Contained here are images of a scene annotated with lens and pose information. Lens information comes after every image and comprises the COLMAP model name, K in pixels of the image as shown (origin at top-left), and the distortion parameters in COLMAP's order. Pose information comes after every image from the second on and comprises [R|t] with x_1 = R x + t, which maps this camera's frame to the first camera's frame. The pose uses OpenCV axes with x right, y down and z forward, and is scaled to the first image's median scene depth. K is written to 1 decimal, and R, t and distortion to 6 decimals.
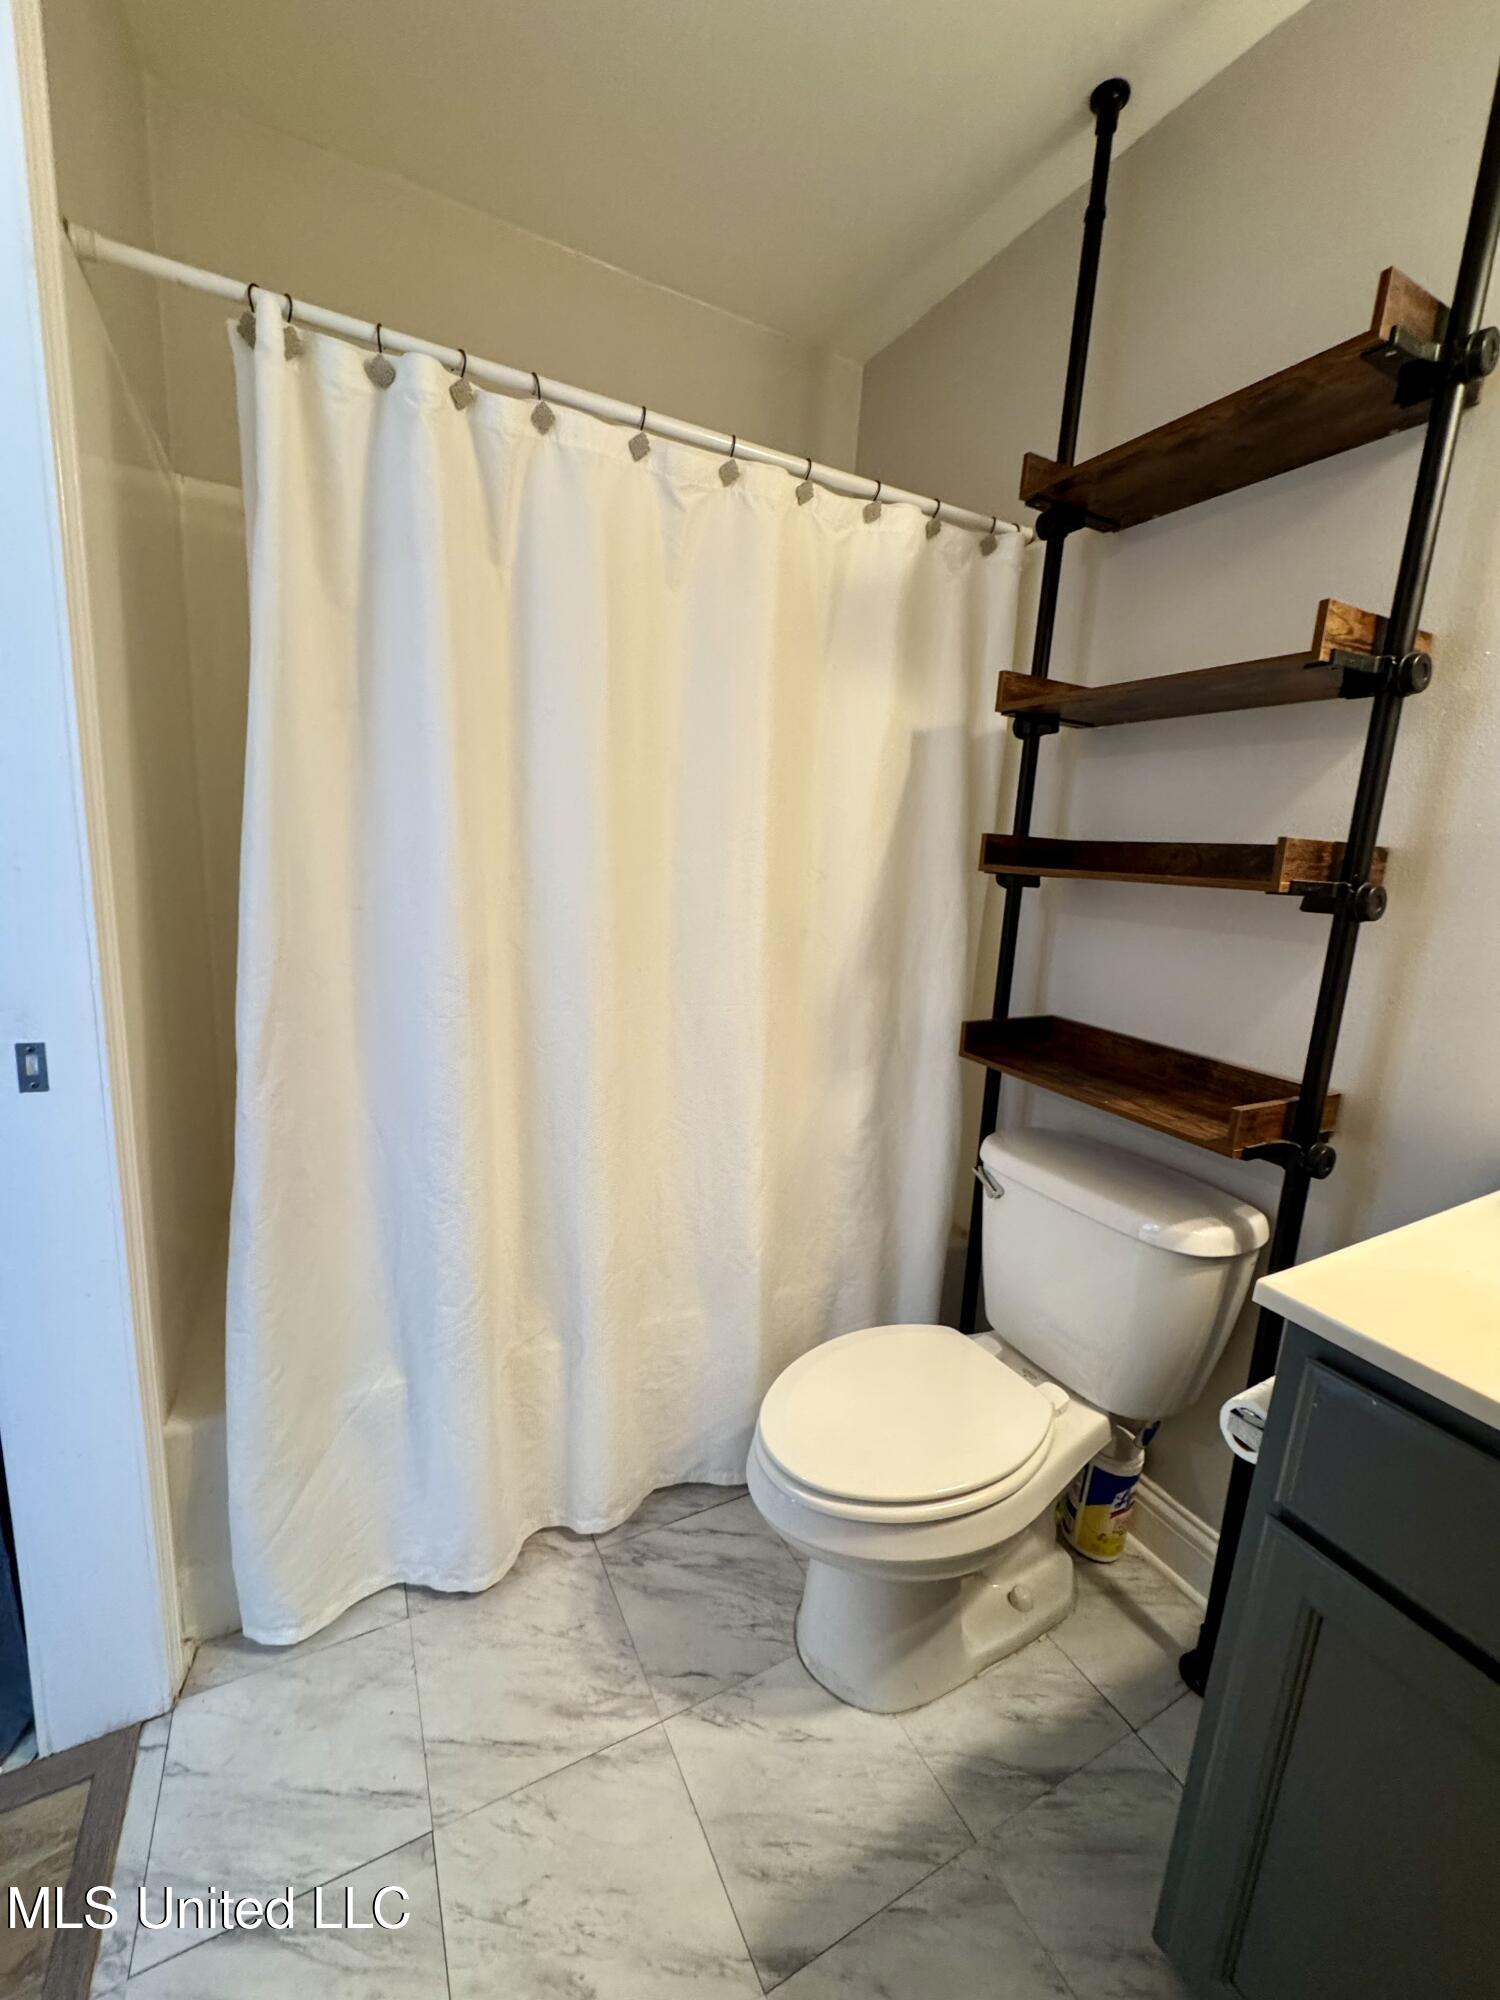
lens RADIAL K [[795.9, 0, 748.0], [0, 795.9, 999.1], [0, 0, 1]] dist [-0.003113, 0.000117]
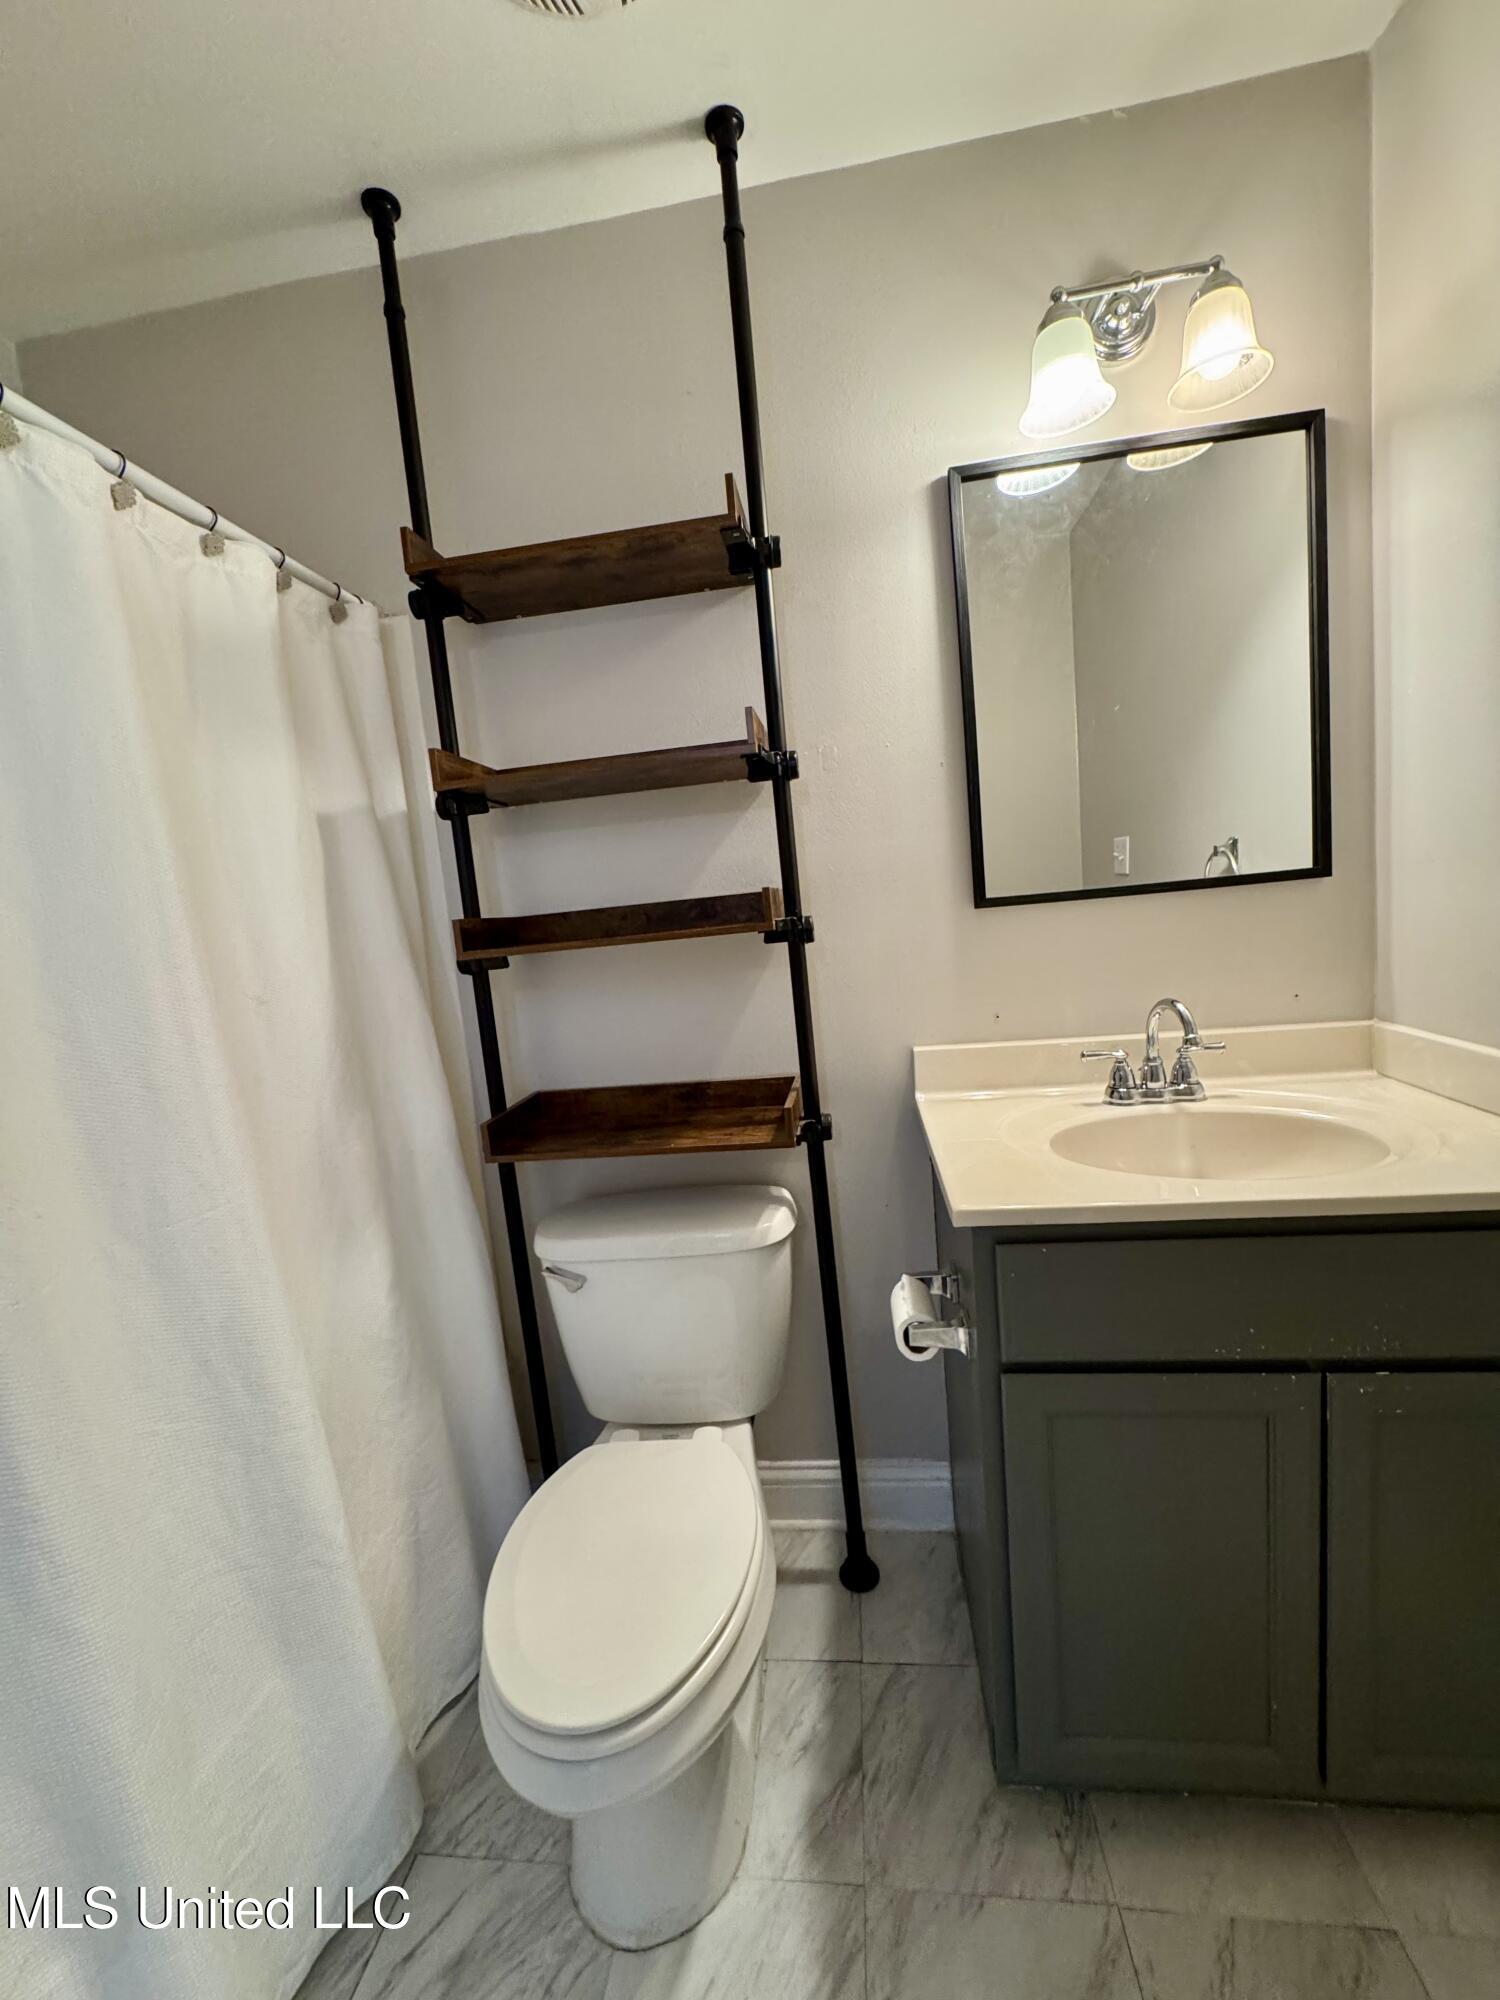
lens RADIAL K [[795.9, 0, 749.5], [0, 795.9, 999.1], [0, 0, 1]] dist [-0.003113, 0.000117]
pose [[0.564873, -0.198030, 0.801063, -0.304726], [0.279993, 0.959182, 0.039681, -0.071643], [-0.776223, 0.201877, 0.597263, 0.238518]]
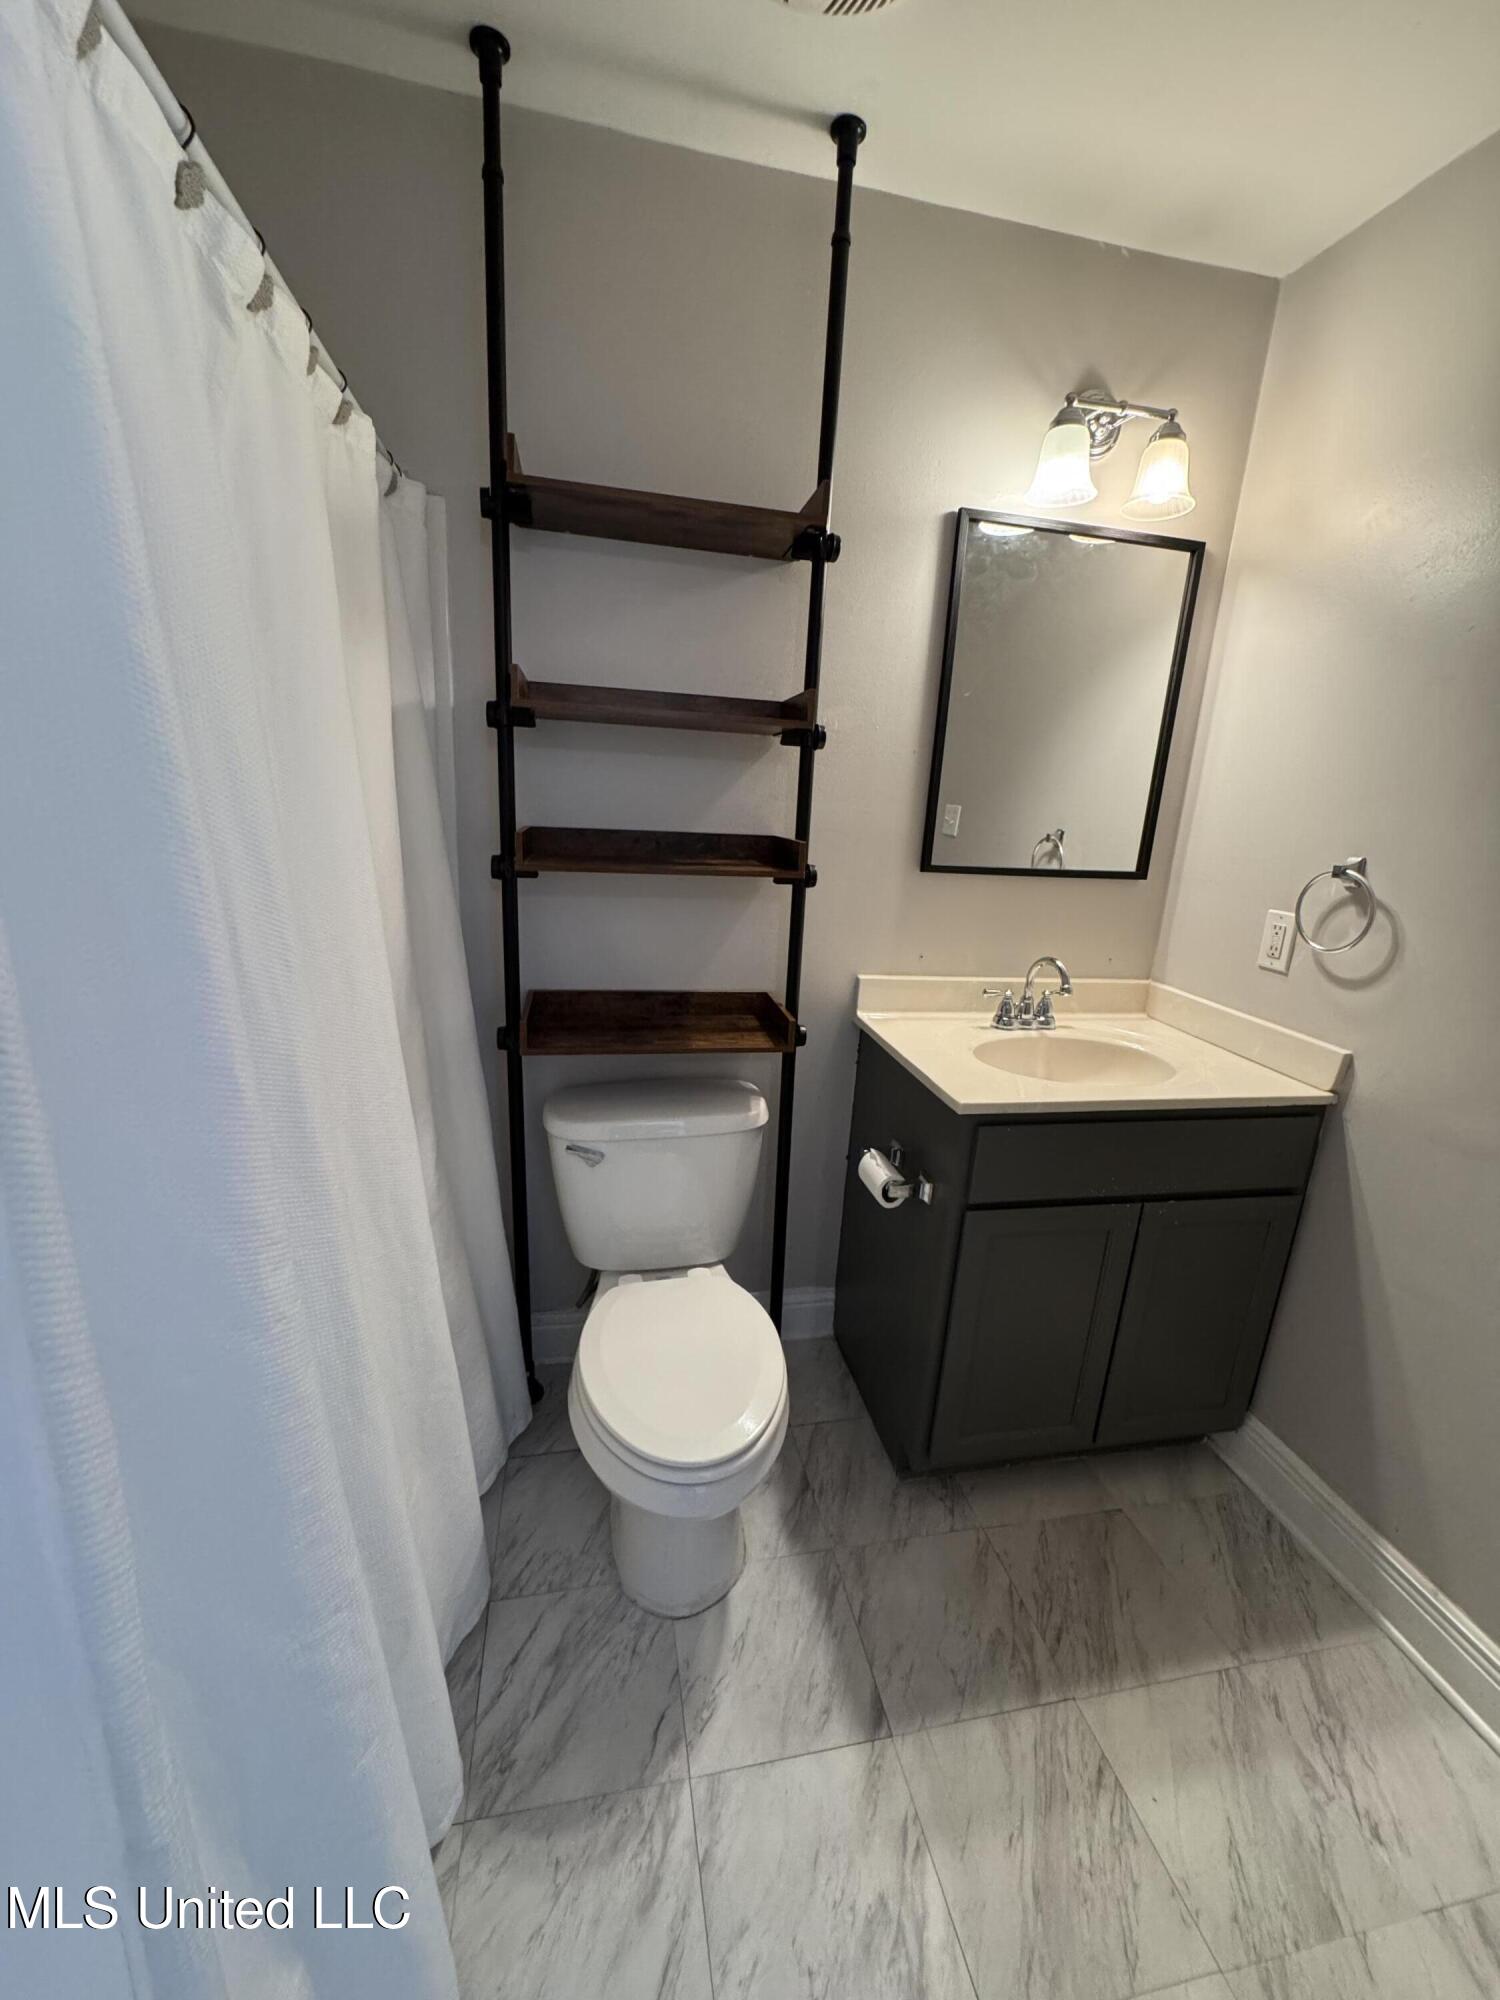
lens RADIAL K [[795.9, 0, 747.2], [0, 795.9, 999.5], [0, 0, 1]] dist [-0.003113, 0.000117]
pose [[0.279592, -0.280172, 0.918331, -0.672594], [0.149224, 0.957534, 0.246701, -0.243299], [-0.948452, 0.068061, 0.309528, 0.510941]]
